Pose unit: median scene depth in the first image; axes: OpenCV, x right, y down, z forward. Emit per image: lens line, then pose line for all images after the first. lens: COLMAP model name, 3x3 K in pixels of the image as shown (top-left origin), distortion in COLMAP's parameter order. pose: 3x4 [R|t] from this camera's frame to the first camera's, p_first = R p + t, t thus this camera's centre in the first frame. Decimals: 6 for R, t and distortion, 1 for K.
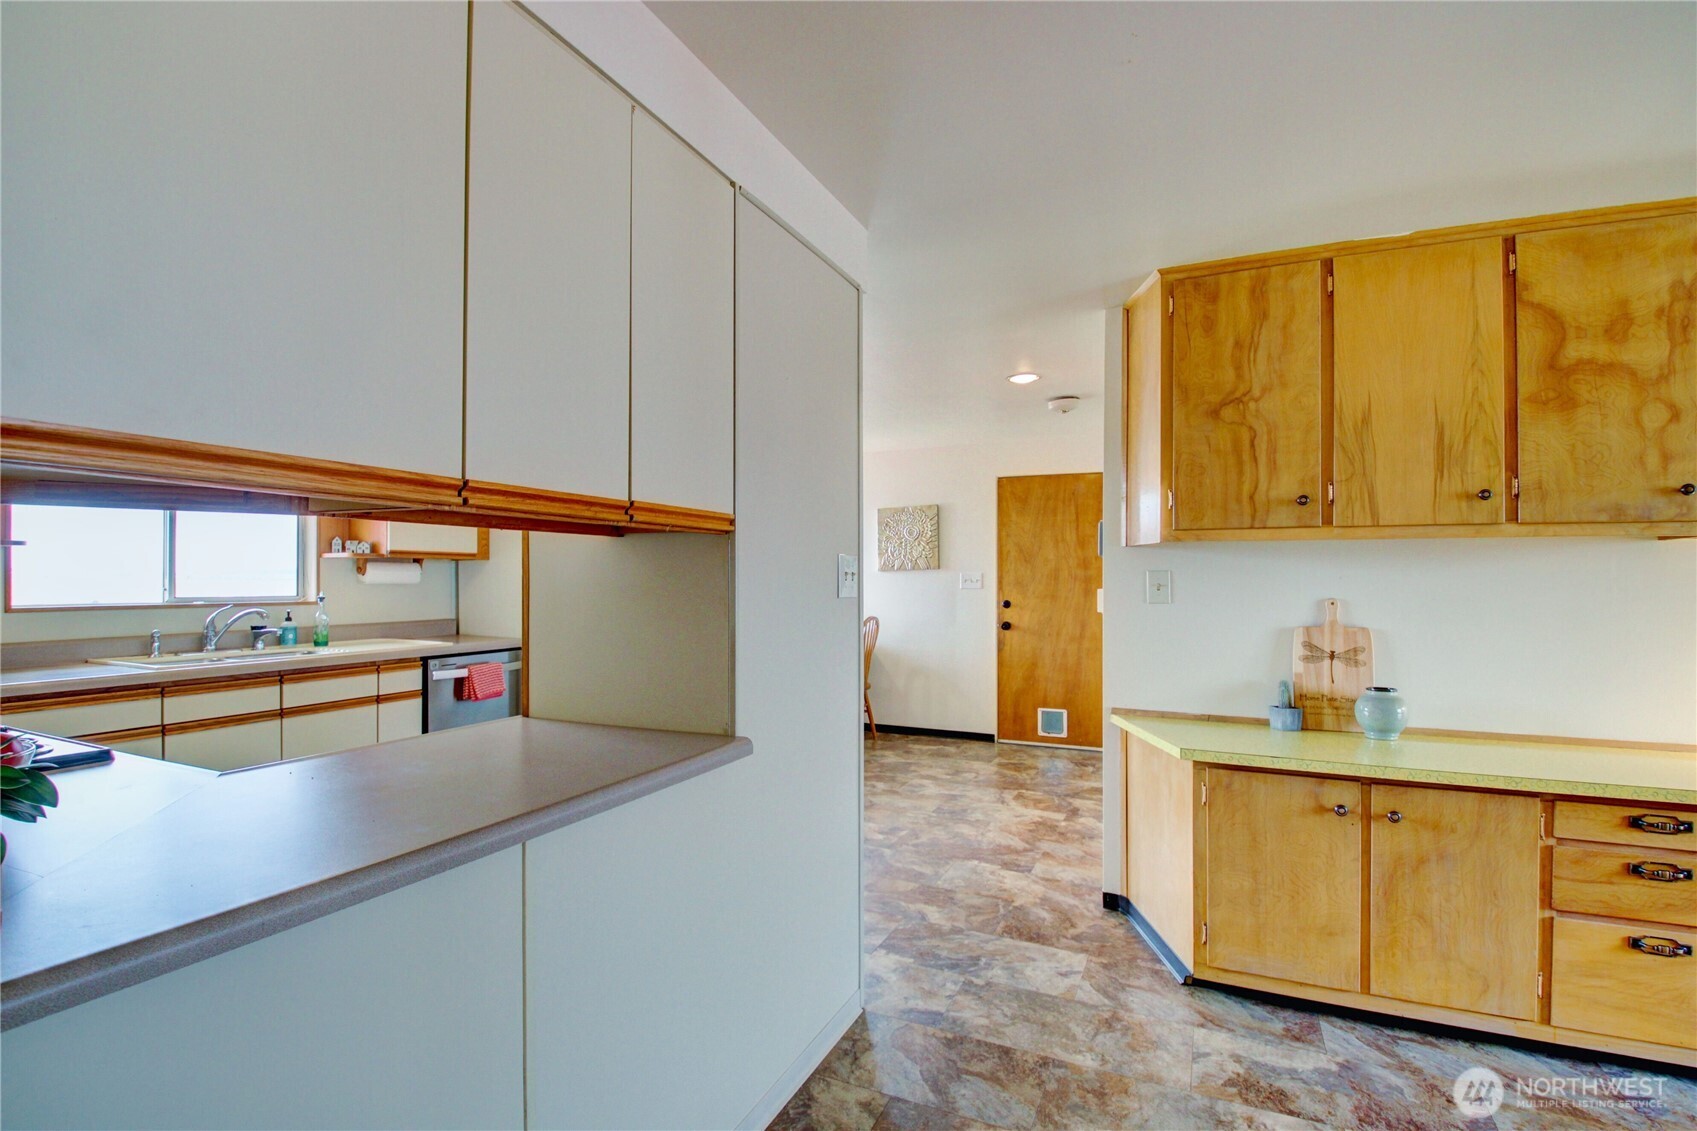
lens RADIAL K [[782.5, 0, 842.9], [0, 782.5, 575.8], [0, 0, 1]] dist [-0.026312, -0.005396]
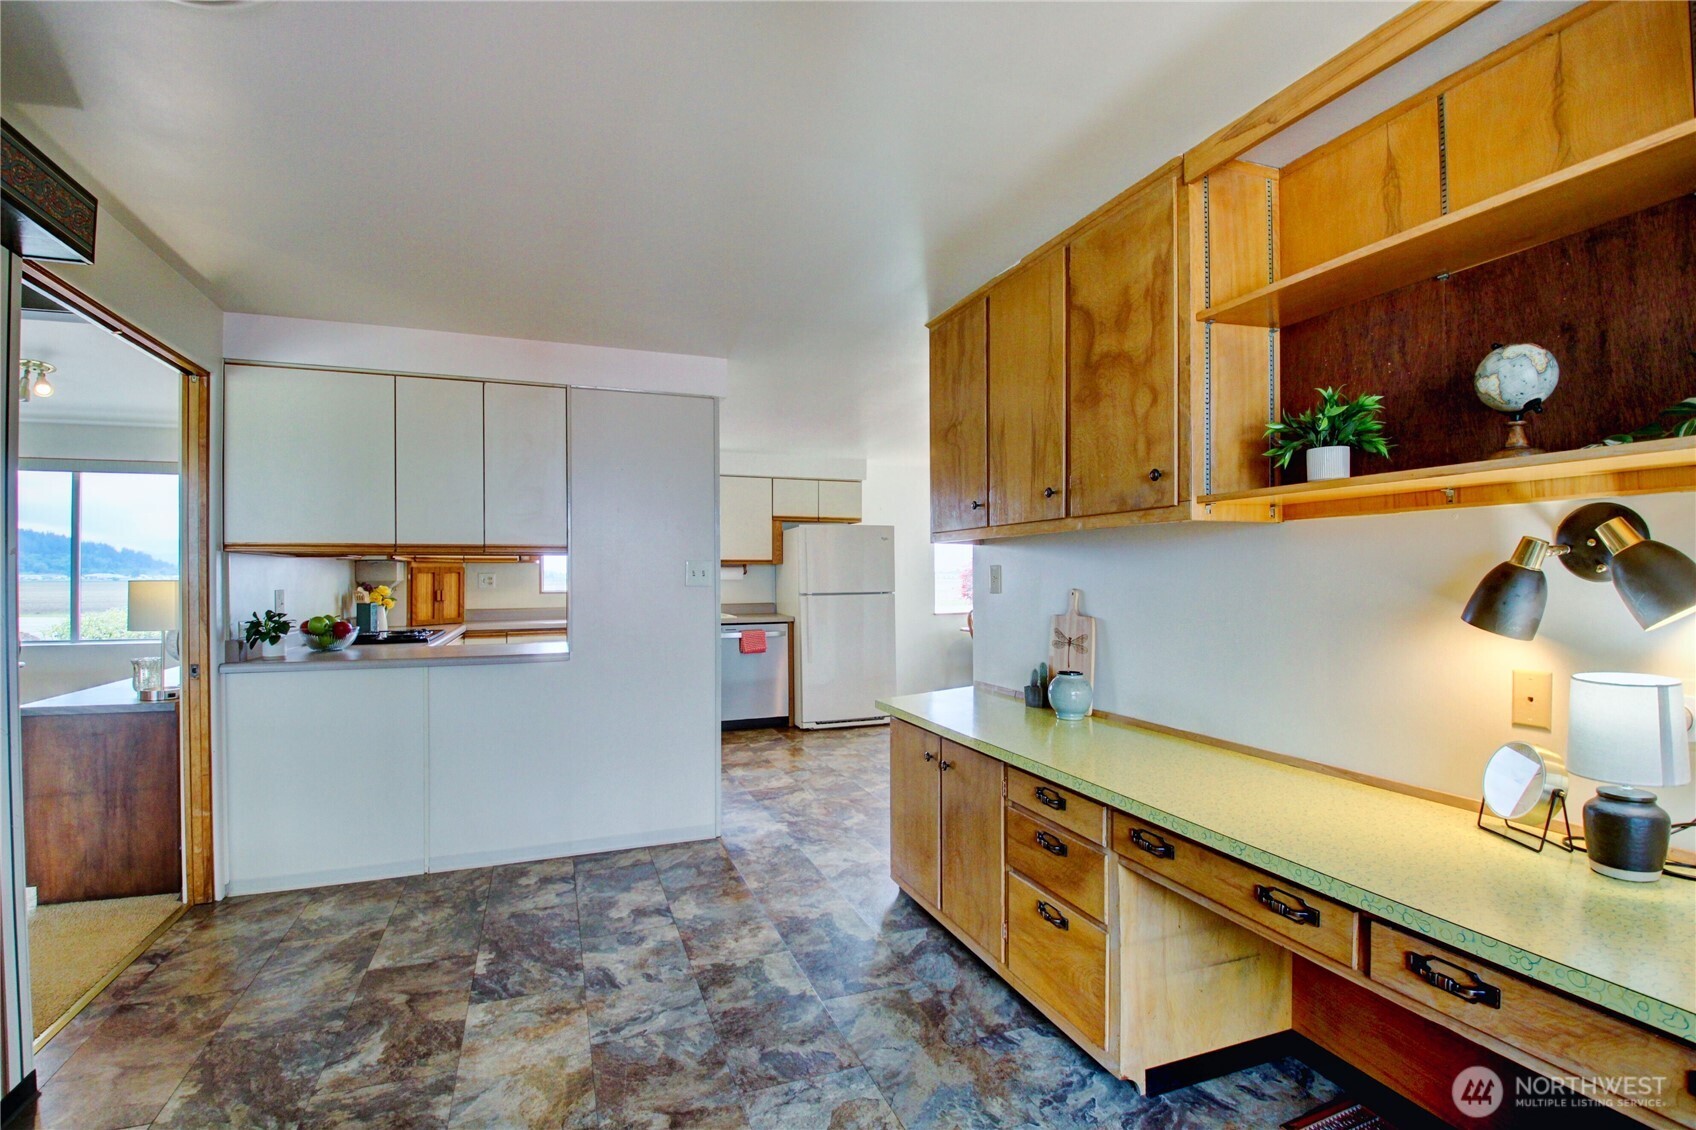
lens RADIAL K [[782.0, 0, 849.1], [0, 782.0, 577.8], [0, 0, 1]] dist [-0.026312, -0.005396]
pose [[0.730151, -0.003757, -0.683276, 1.138190], [0.007134, 0.999972, 0.002125, 0.009246], [0.683249, -0.006426, 0.730157, -0.002179]]
